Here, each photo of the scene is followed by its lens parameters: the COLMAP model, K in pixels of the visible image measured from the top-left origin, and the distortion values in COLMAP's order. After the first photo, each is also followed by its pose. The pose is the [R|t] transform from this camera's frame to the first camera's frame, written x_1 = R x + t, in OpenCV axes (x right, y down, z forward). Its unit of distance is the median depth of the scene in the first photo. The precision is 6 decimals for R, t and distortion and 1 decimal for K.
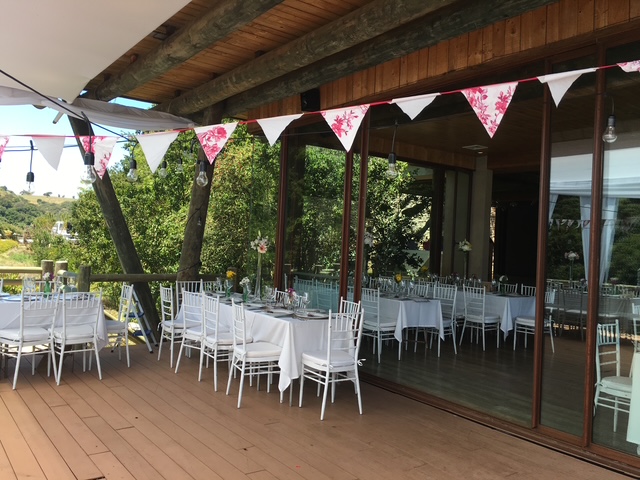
lens RADIAL K [[549.2, 0, 320.0], [0, 549.2, 240.0], [0, 0, 1]] dist [0.117897, 0.001331]
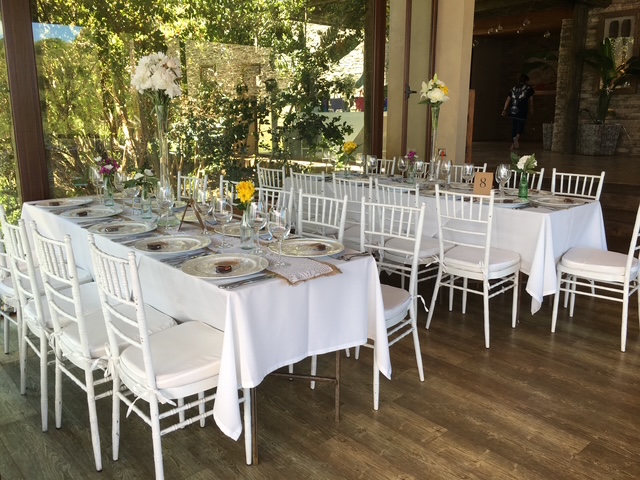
lens RADIAL K [[549.2, 0, 320.0], [0, 549.2, 240.0], [0, 0, 1]] dist [0.117897, 0.001331]
pose [[0.994189, -0.067629, 0.083757, 0.138028], [0.046843, 0.972287, 0.229049, 0.022657], [-0.096927, -0.223794, 0.969805, 0.606544]]
